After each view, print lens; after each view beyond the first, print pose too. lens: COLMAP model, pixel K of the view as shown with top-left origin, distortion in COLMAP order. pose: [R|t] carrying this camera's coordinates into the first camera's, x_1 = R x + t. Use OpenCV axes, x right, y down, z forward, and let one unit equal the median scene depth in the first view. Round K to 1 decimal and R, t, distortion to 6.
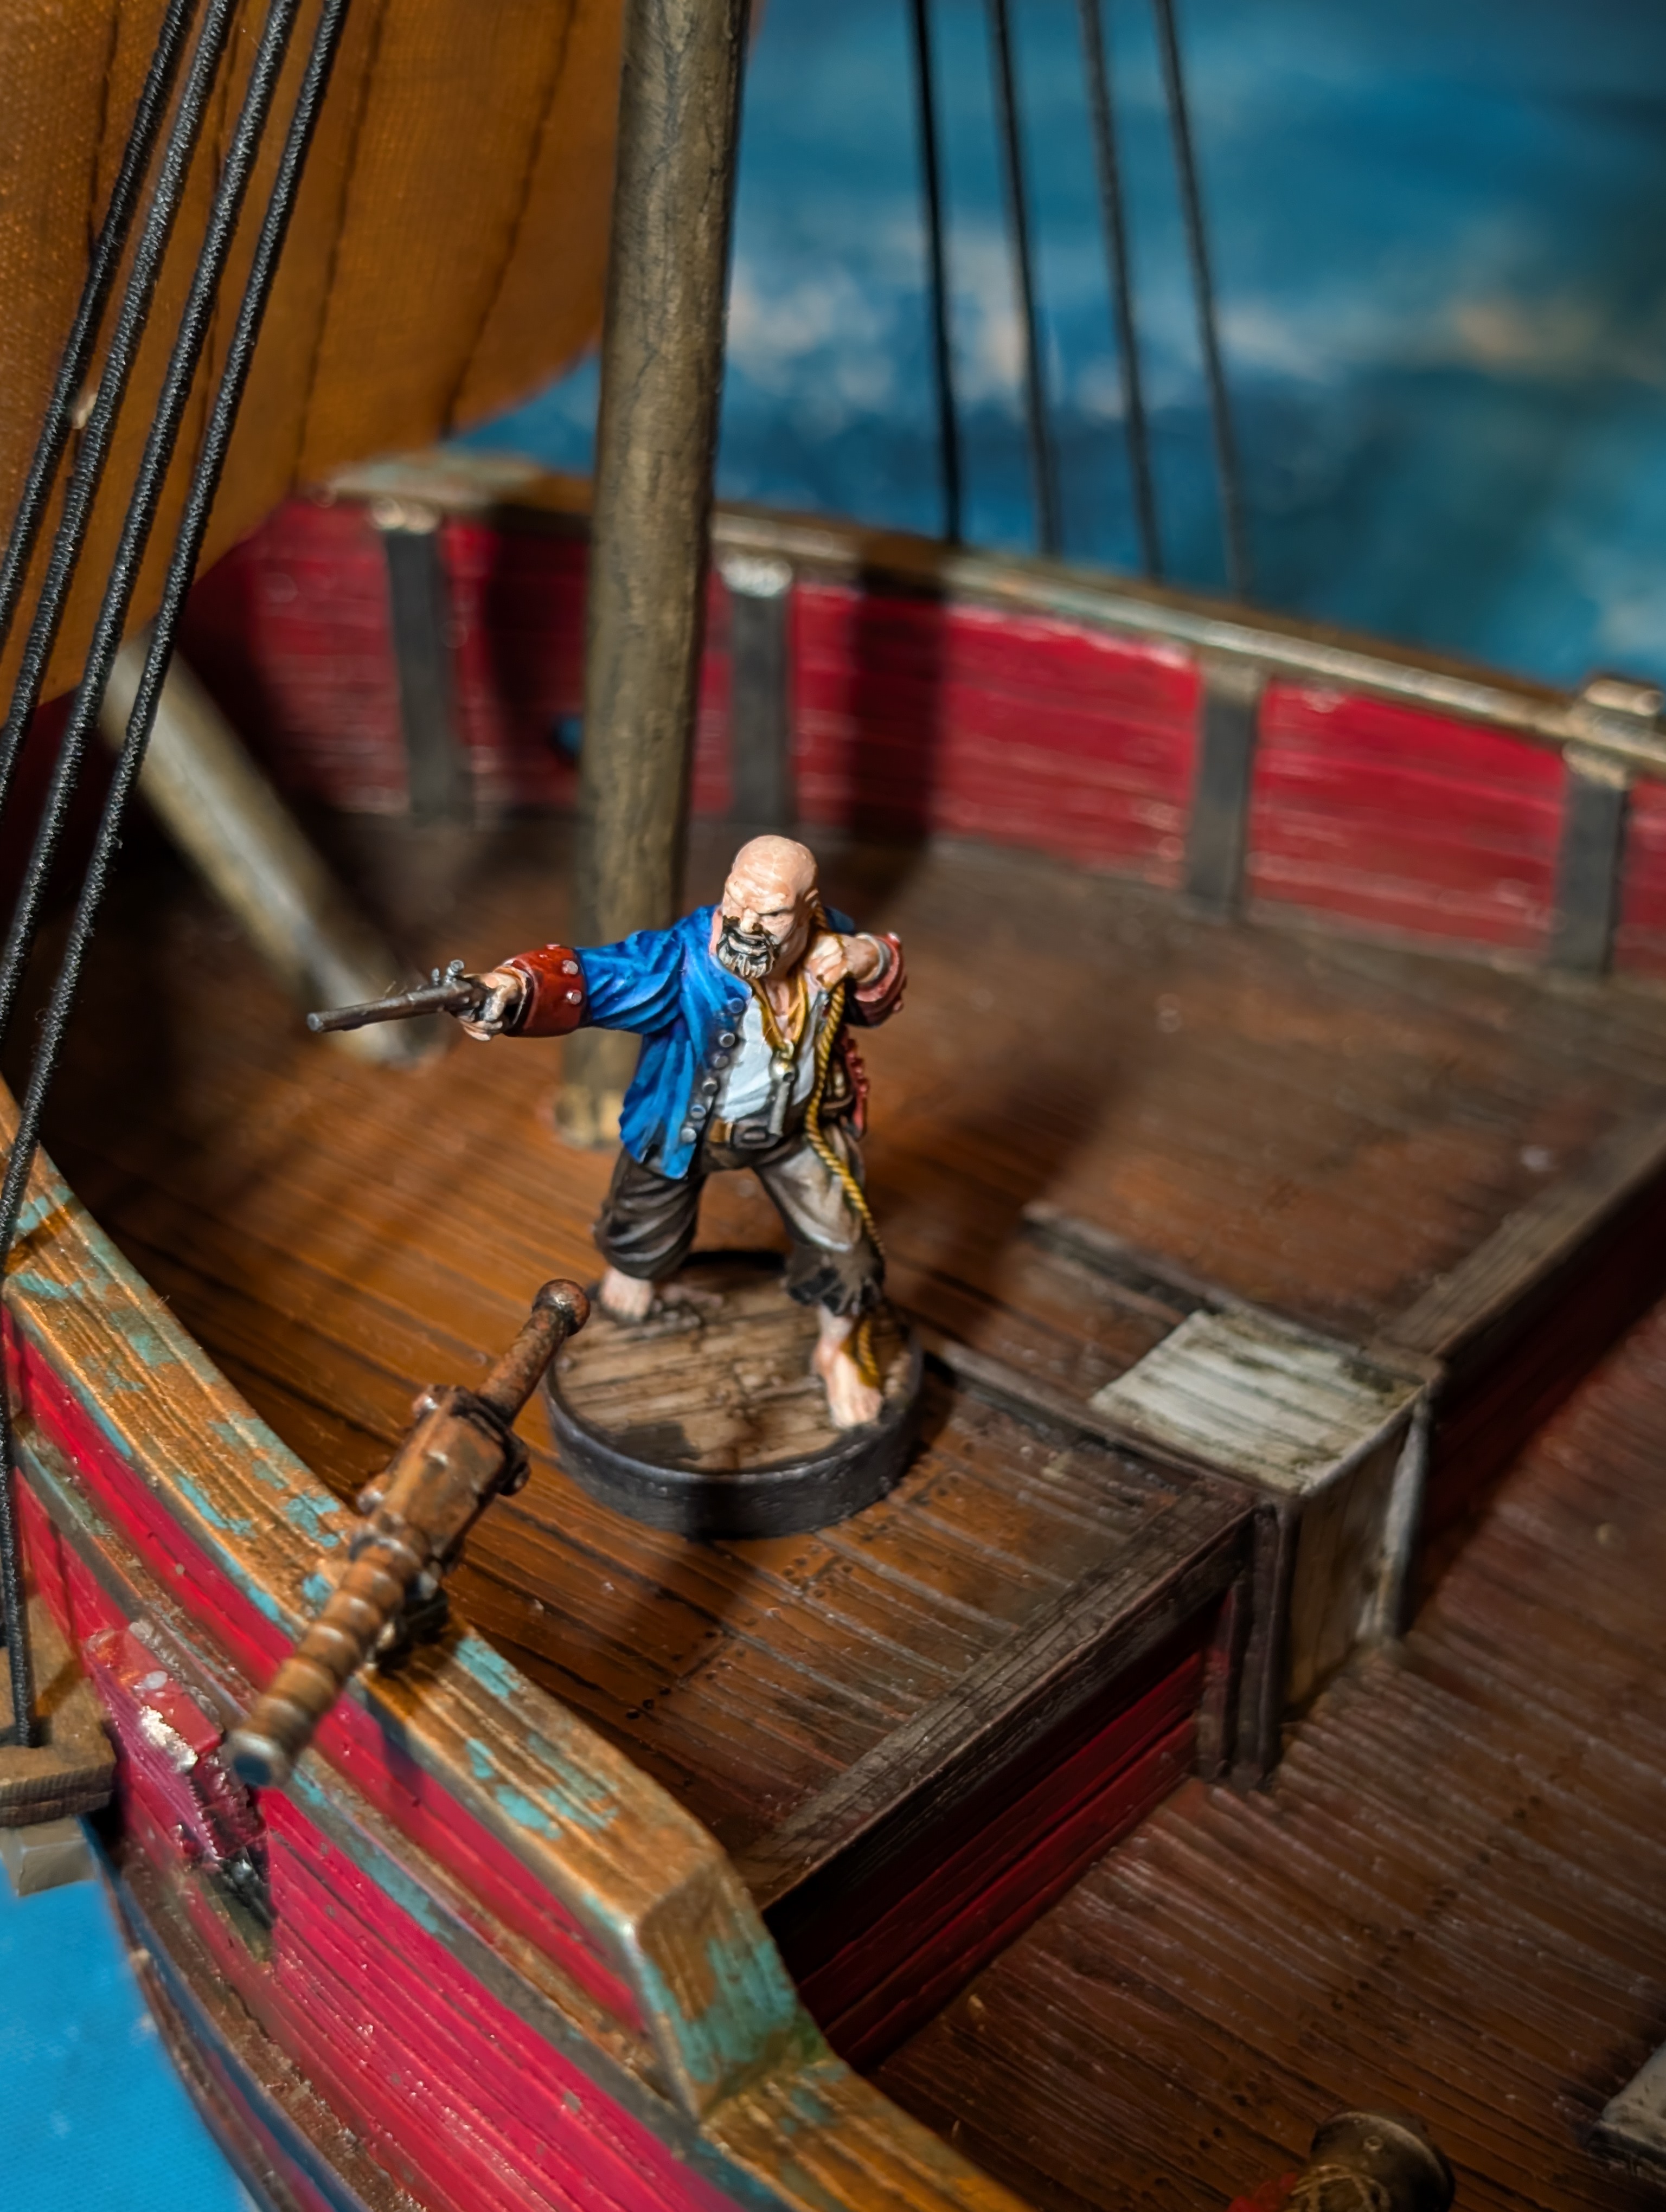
lens RADIAL K [[3171.9, 0, 833.5], [0, 3171.9, 1106.0], [0, 0, 1]] dist [-0.090262, 0.000000]
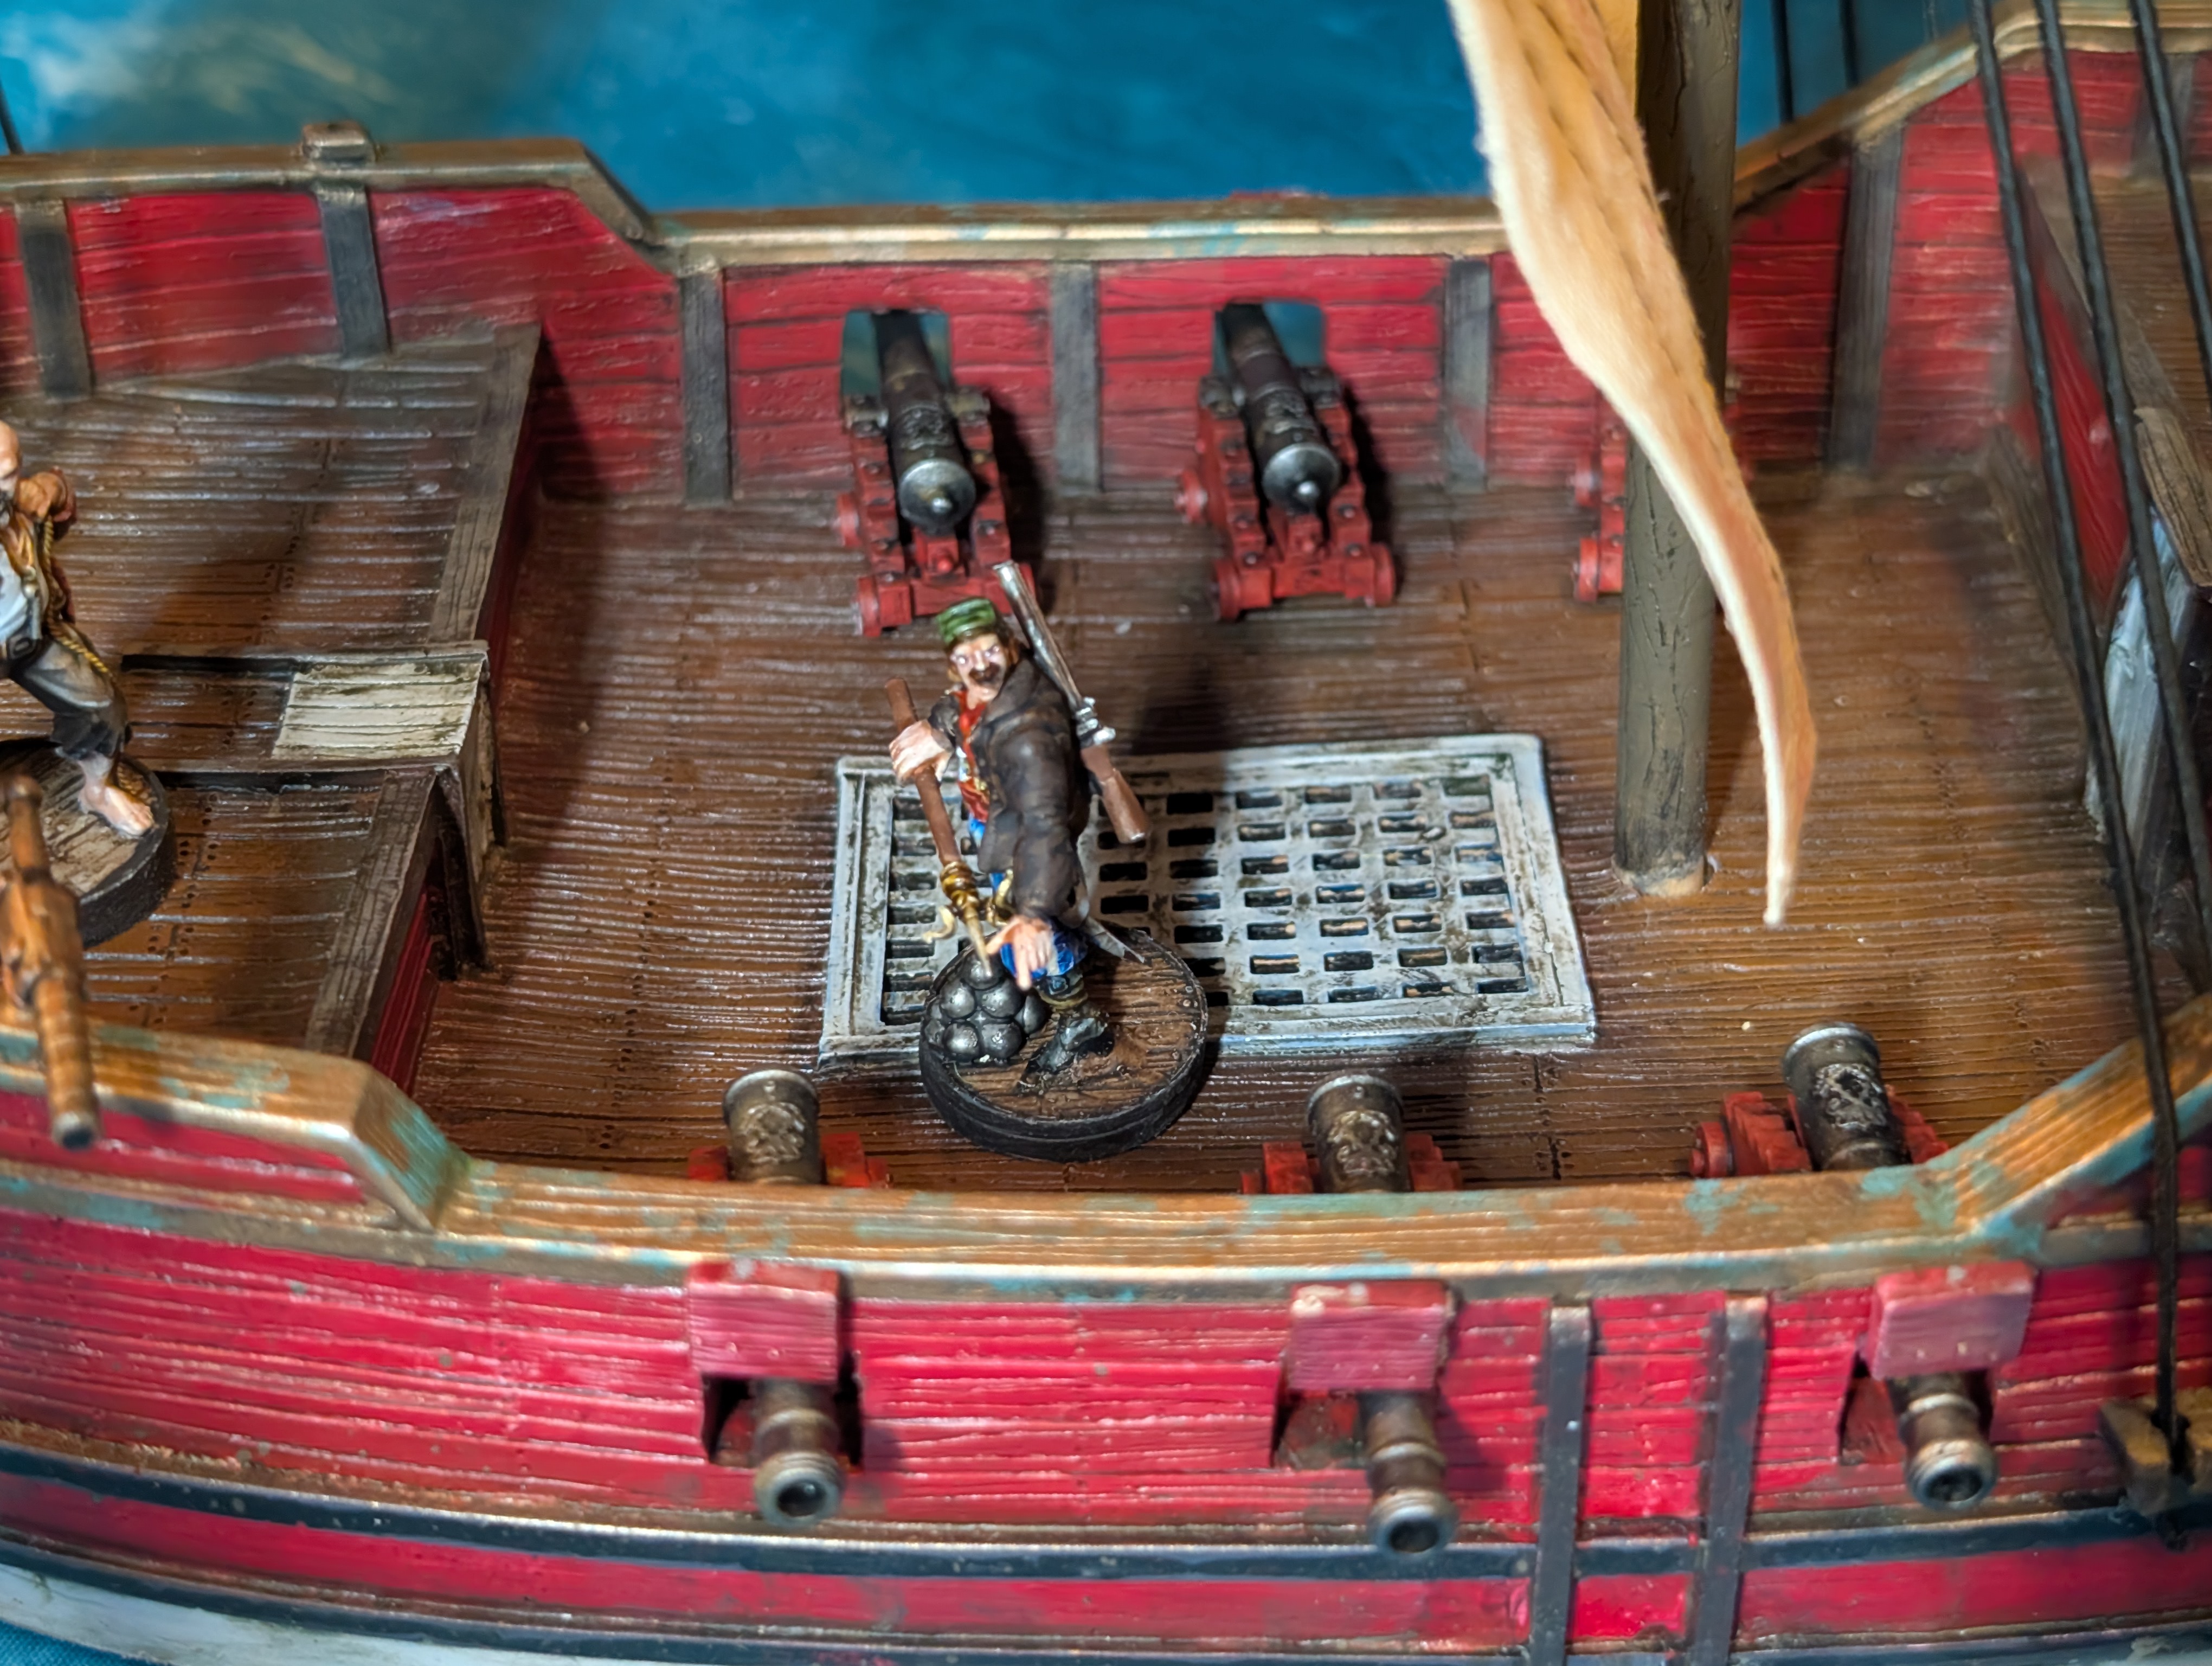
lens RADIAL K [[3171.9, 0, 1105.6], [0, 3171.9, 833.1], [0, 0, 1]] dist [-0.090262, 0.000000]
pose [[0.750902, -0.377993, 0.541542, -0.403490], [0.309192, 0.925799, 0.217475, -0.060135], [-0.583564, 0.004138, 0.812057, -0.302907]]
